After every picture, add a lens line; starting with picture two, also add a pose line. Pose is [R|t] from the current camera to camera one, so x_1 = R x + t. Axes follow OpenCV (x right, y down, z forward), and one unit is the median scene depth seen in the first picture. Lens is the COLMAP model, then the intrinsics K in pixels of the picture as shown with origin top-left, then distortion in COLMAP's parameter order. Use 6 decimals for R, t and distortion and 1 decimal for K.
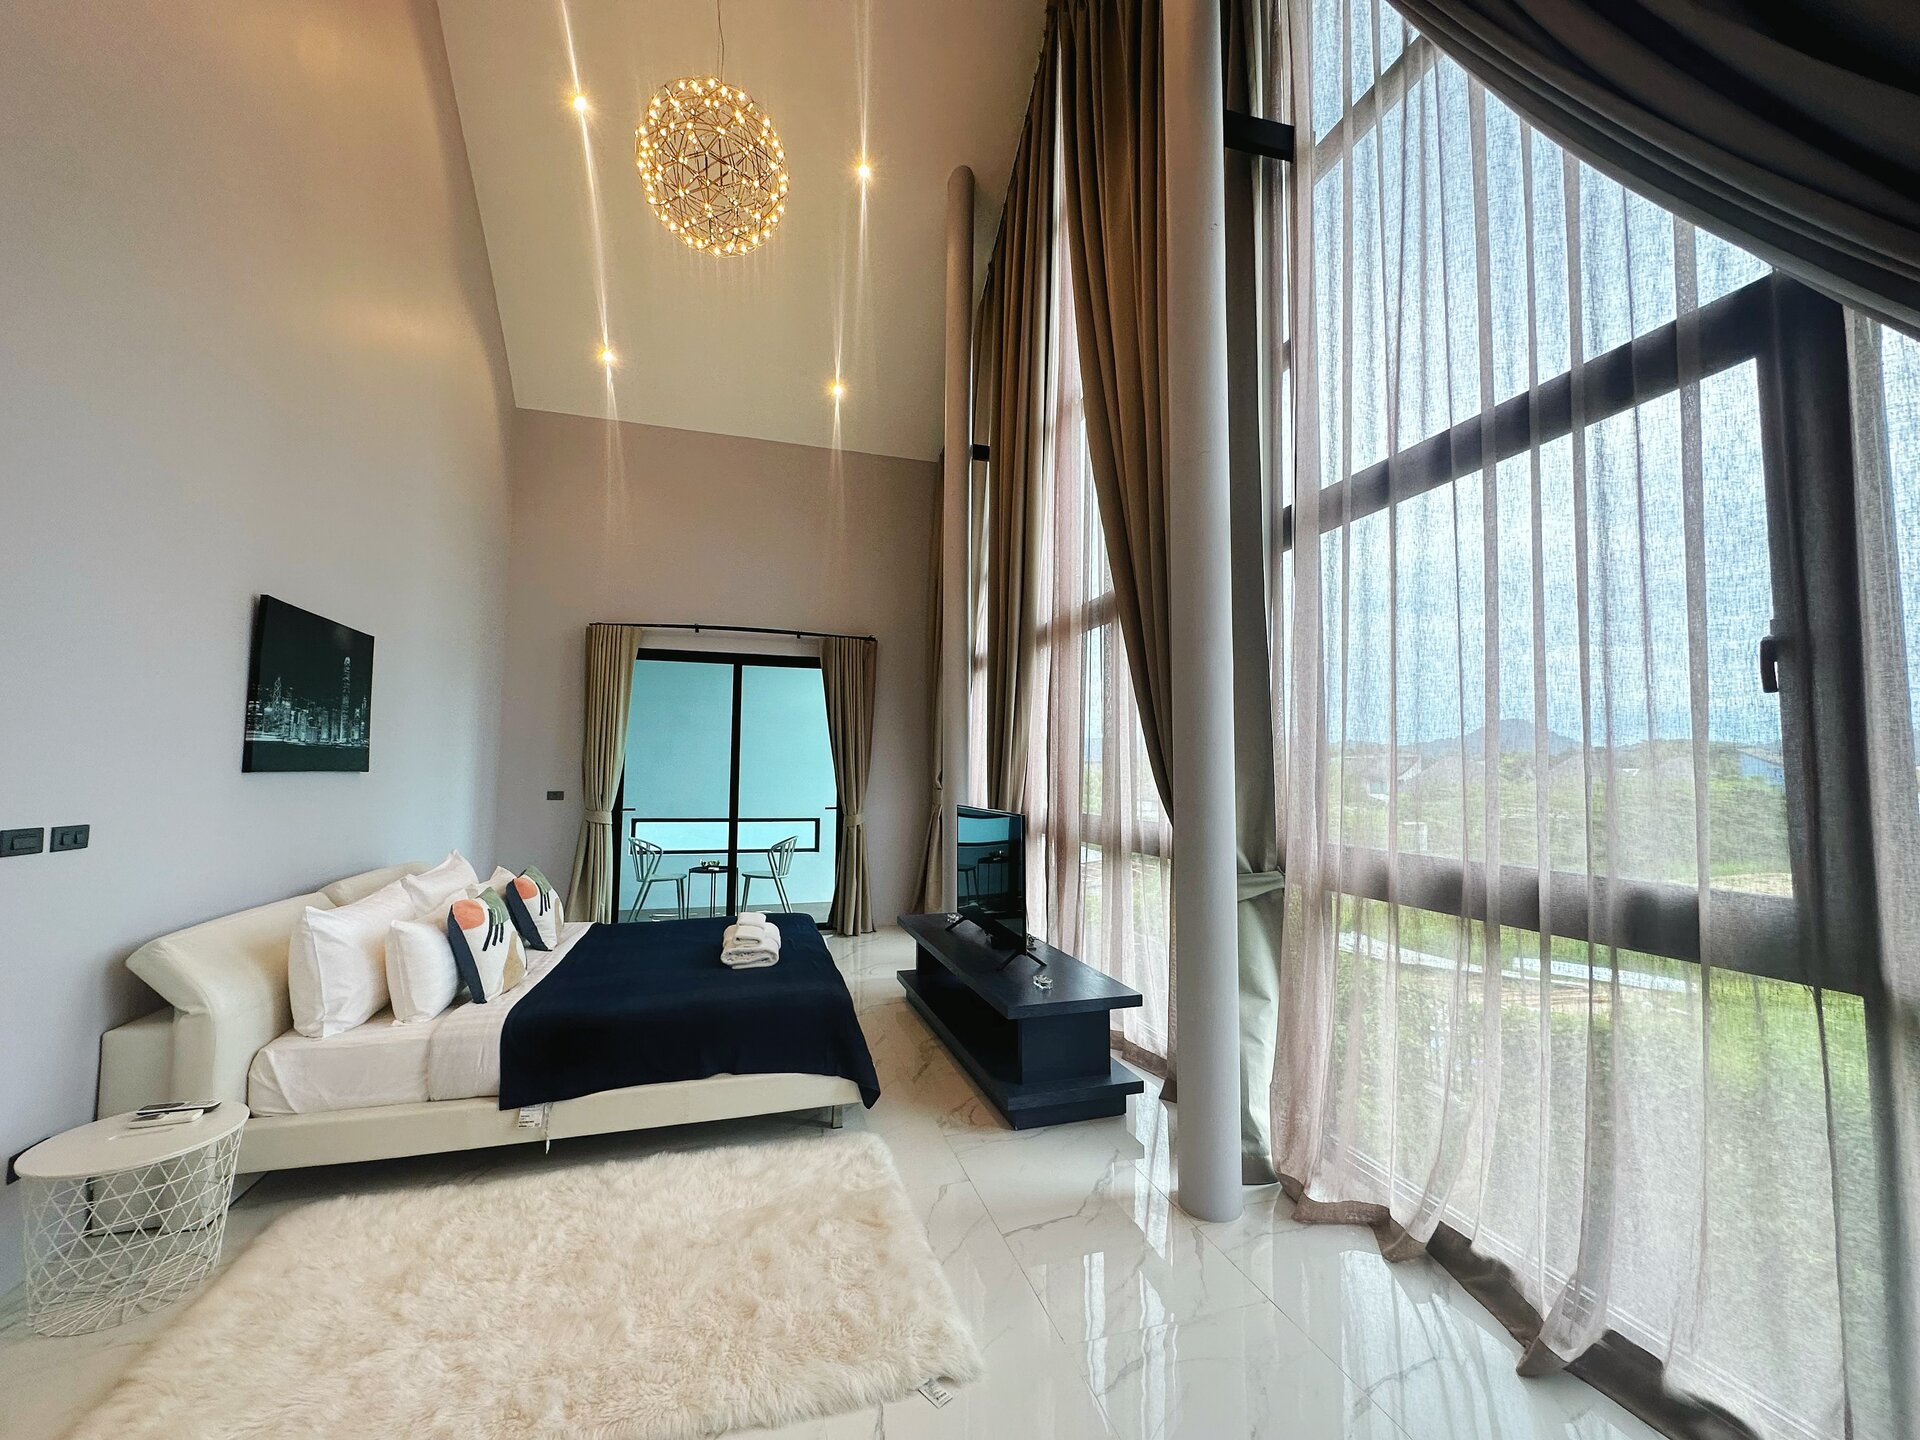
lens RADIAL K [[761.3, 0, 970.6], [0, 761.3, 723.5], [0, 0, 1]] dist [-0.001906, -0.000115]
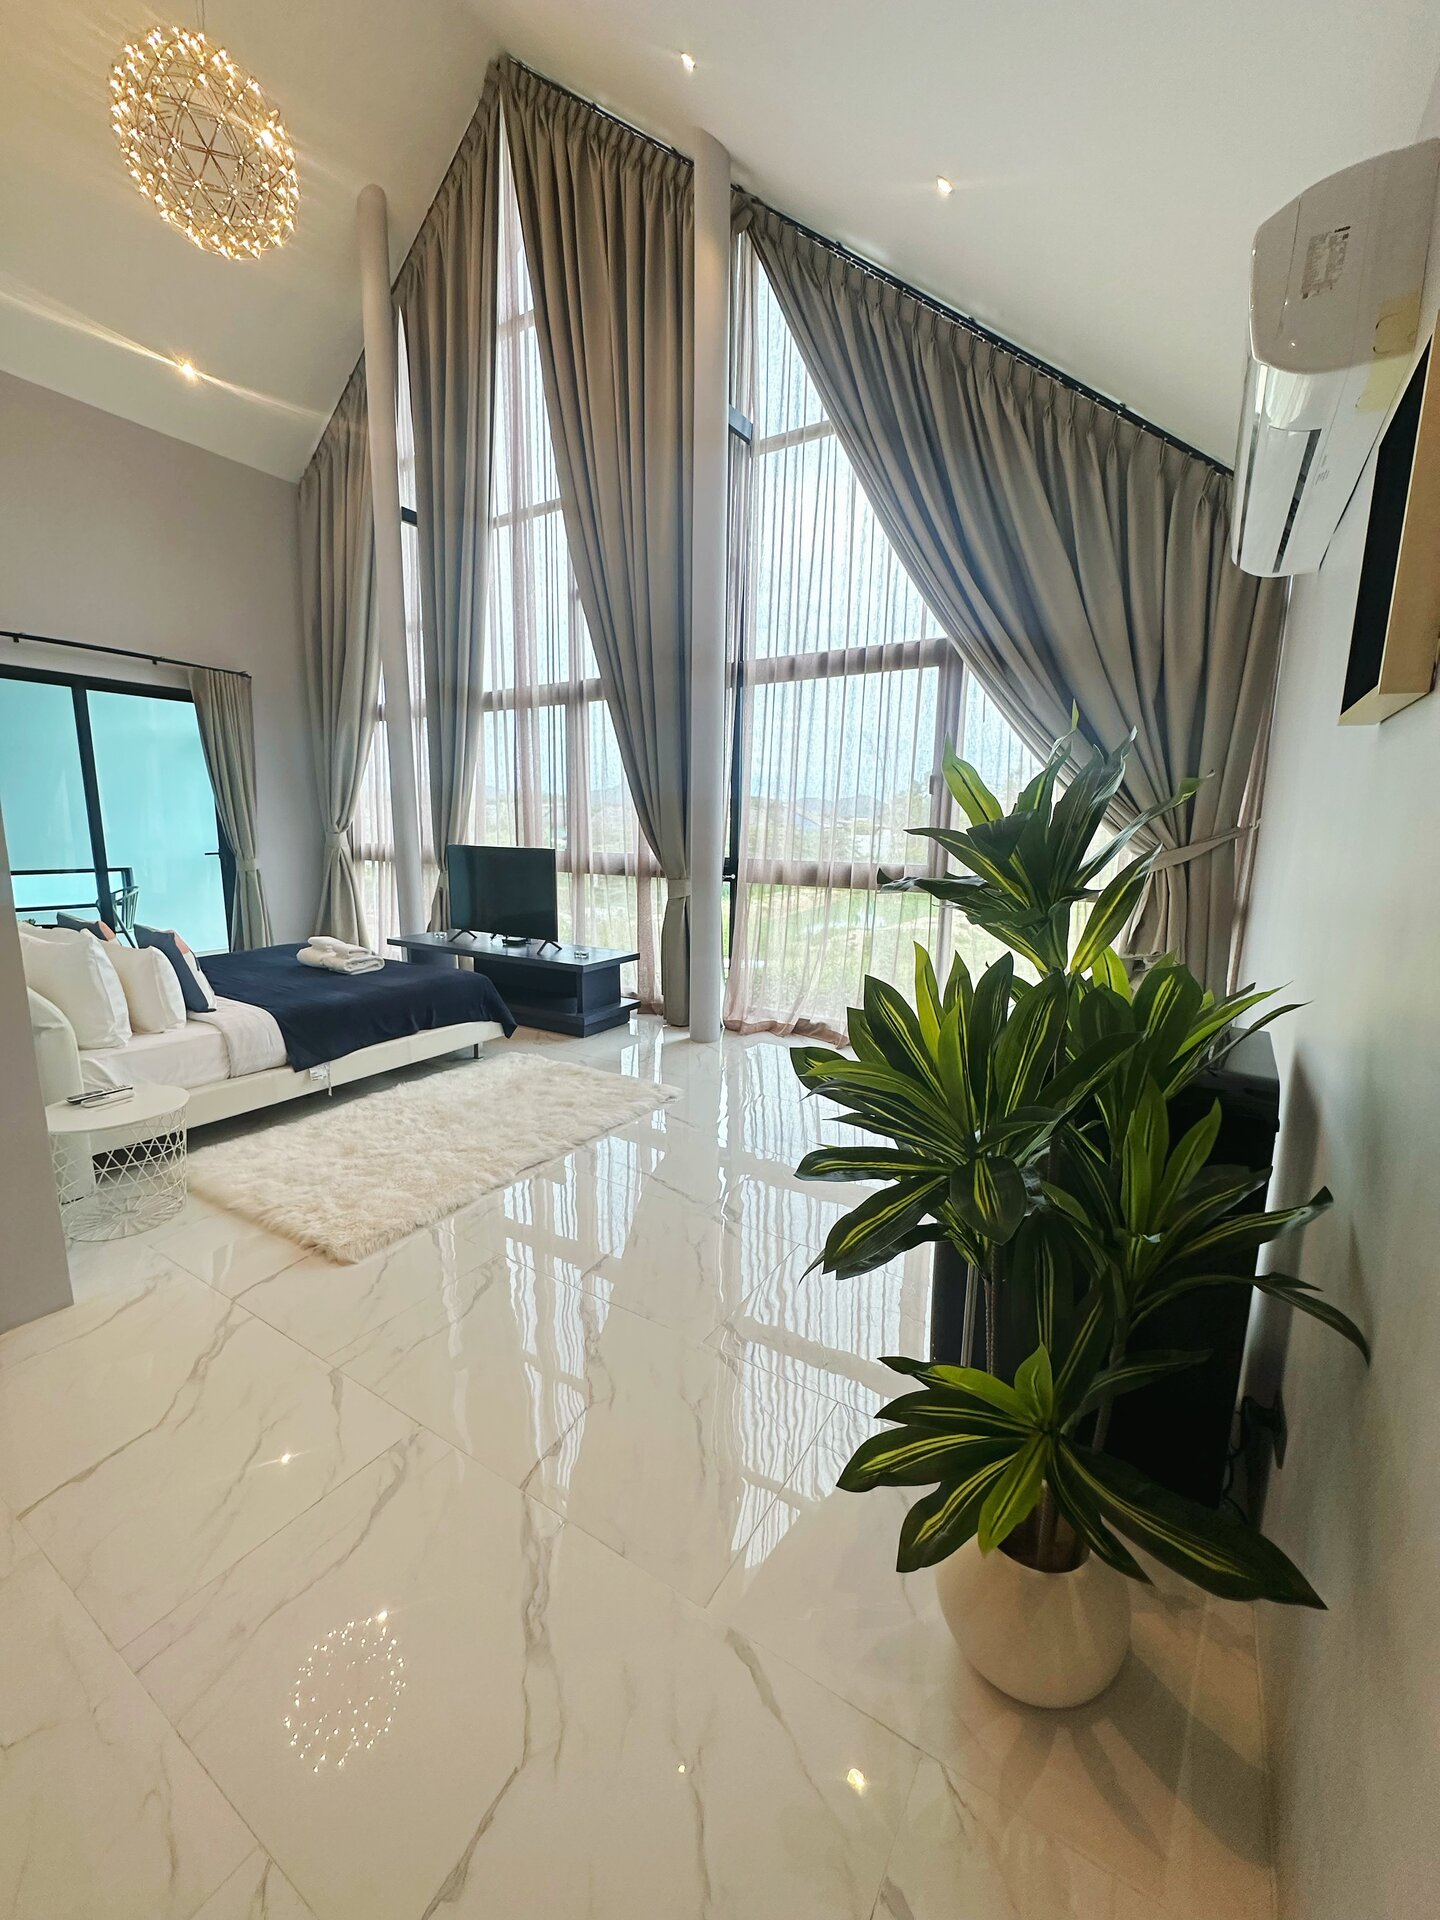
lens RADIAL K [[761.3, 0, 720.0], [0, 761.3, 960.0], [0, 0, 1]] dist [-0.001906, -0.000115]
pose [[0.761019, -0.113547, 0.638715, -0.882703], [-0.049268, 0.971604, 0.231428, -0.034875], [-0.646856, -0.207589, 0.733815, -0.436994]]
